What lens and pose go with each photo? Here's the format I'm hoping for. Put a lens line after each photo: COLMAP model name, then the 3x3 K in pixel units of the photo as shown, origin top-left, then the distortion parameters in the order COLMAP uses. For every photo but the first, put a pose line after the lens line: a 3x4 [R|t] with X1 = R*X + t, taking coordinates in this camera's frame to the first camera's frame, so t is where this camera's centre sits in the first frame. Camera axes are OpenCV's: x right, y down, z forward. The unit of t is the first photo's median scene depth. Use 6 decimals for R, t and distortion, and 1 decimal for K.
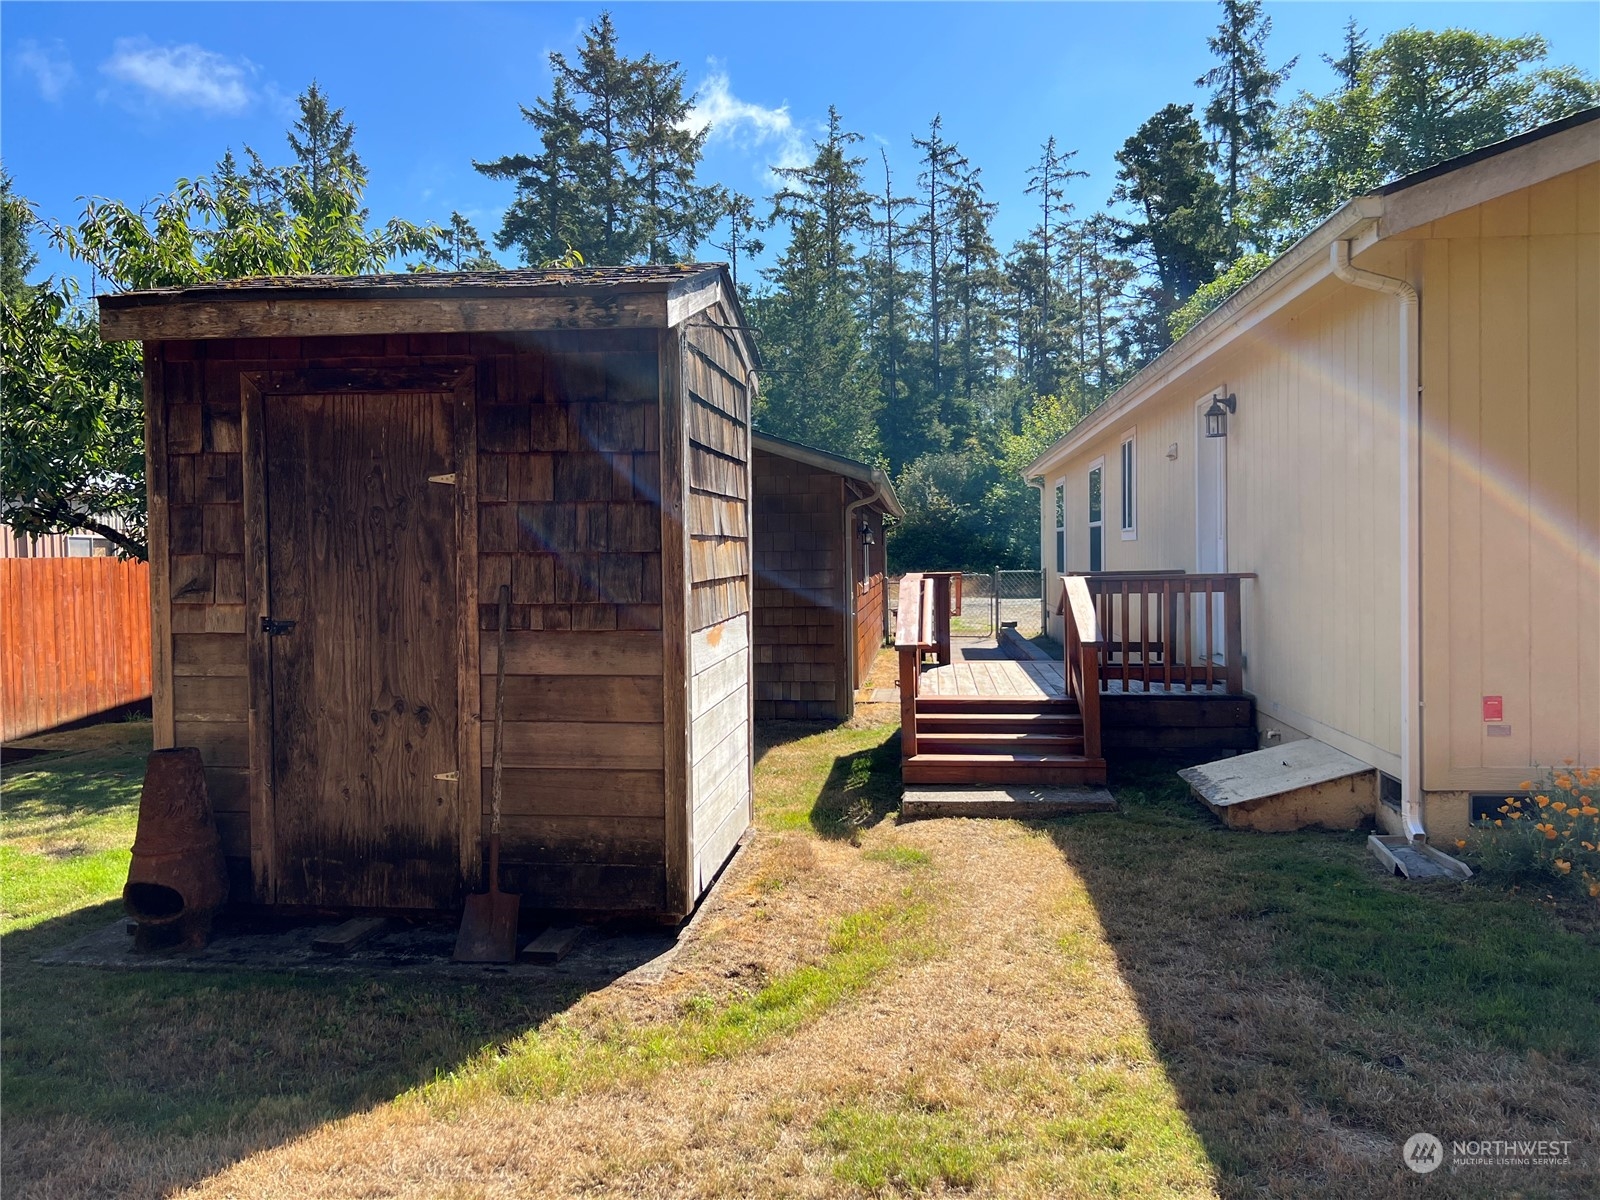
lens RADIAL K [[1191.4, 0, 800.0], [0, 1191.4, 600.0], [0, 0, 1]] dist [0.056173, -0.062529]
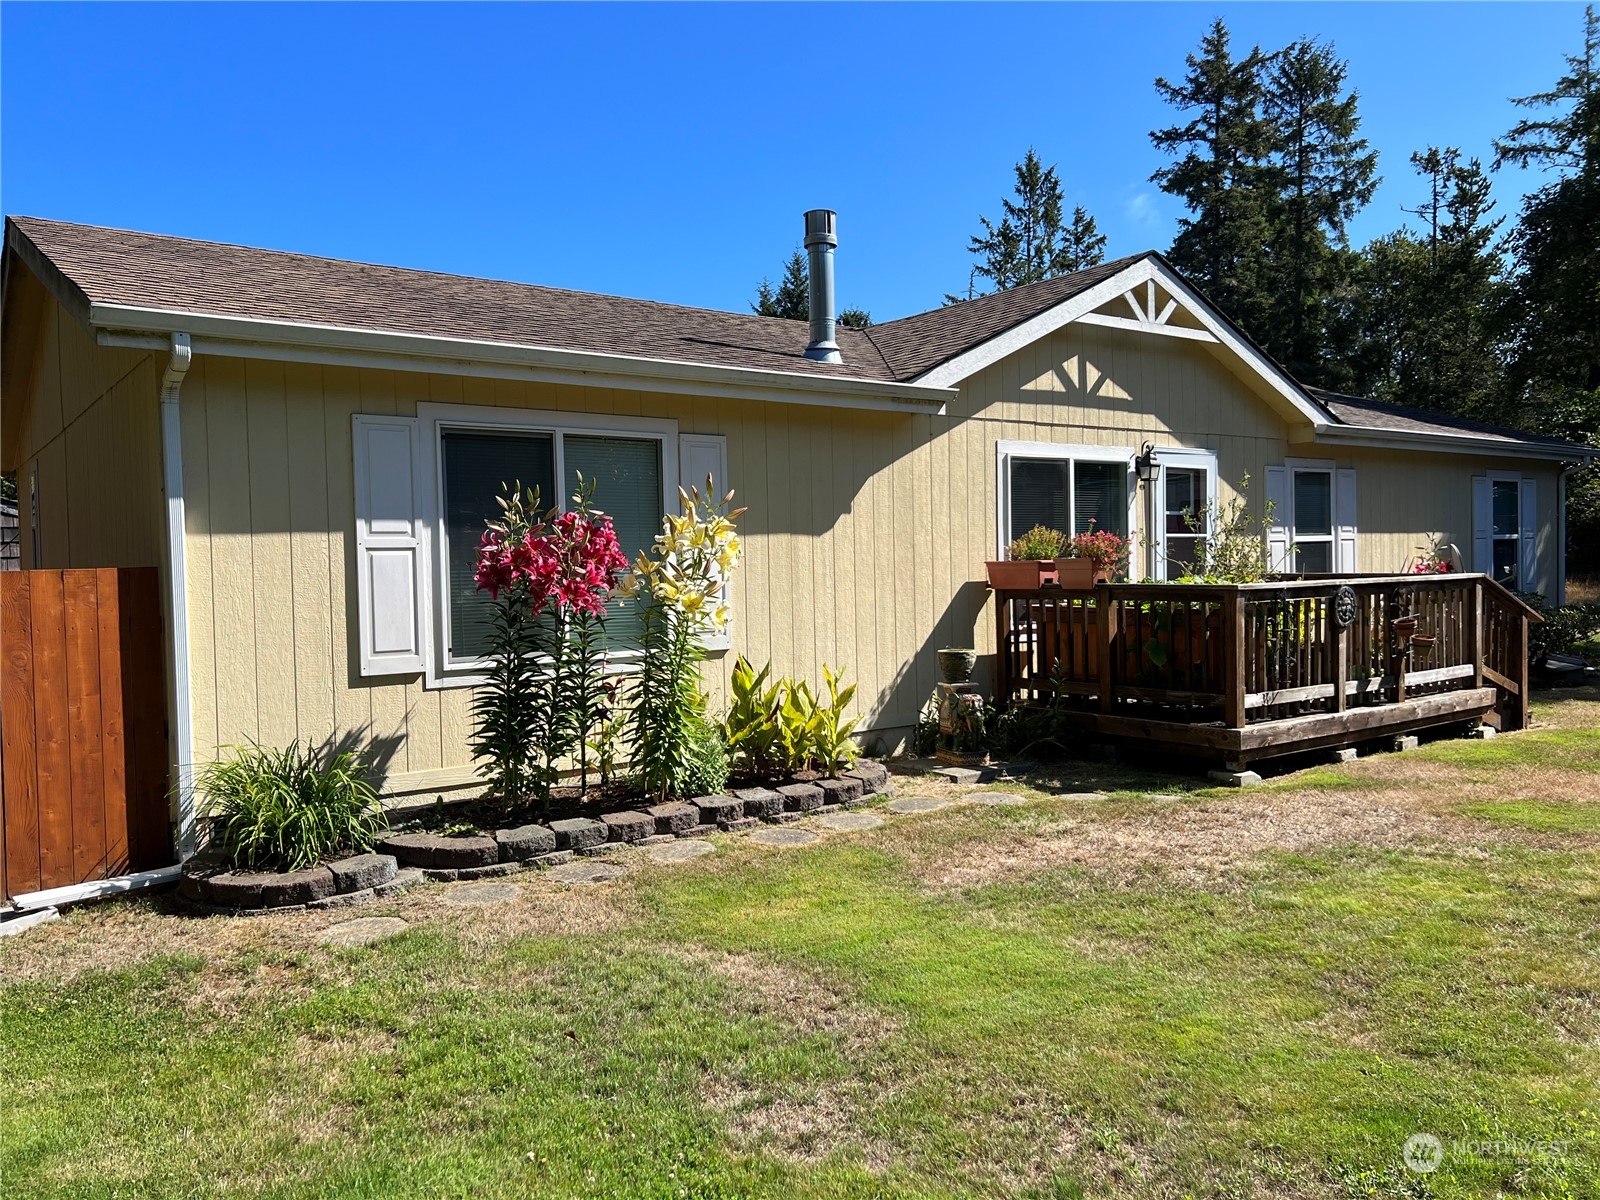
lens RADIAL K [[1191.4, 0, 800.0], [0, 1191.4, 600.0], [0, 0, 1]] dist [0.056173, -0.062529]
pose [[0.673291, 0.029717, -0.738780, 0.330068], [-0.020765, 0.999558, 0.021283, -0.016222], [0.739086, 0.001011, 0.673611, 0.060165]]
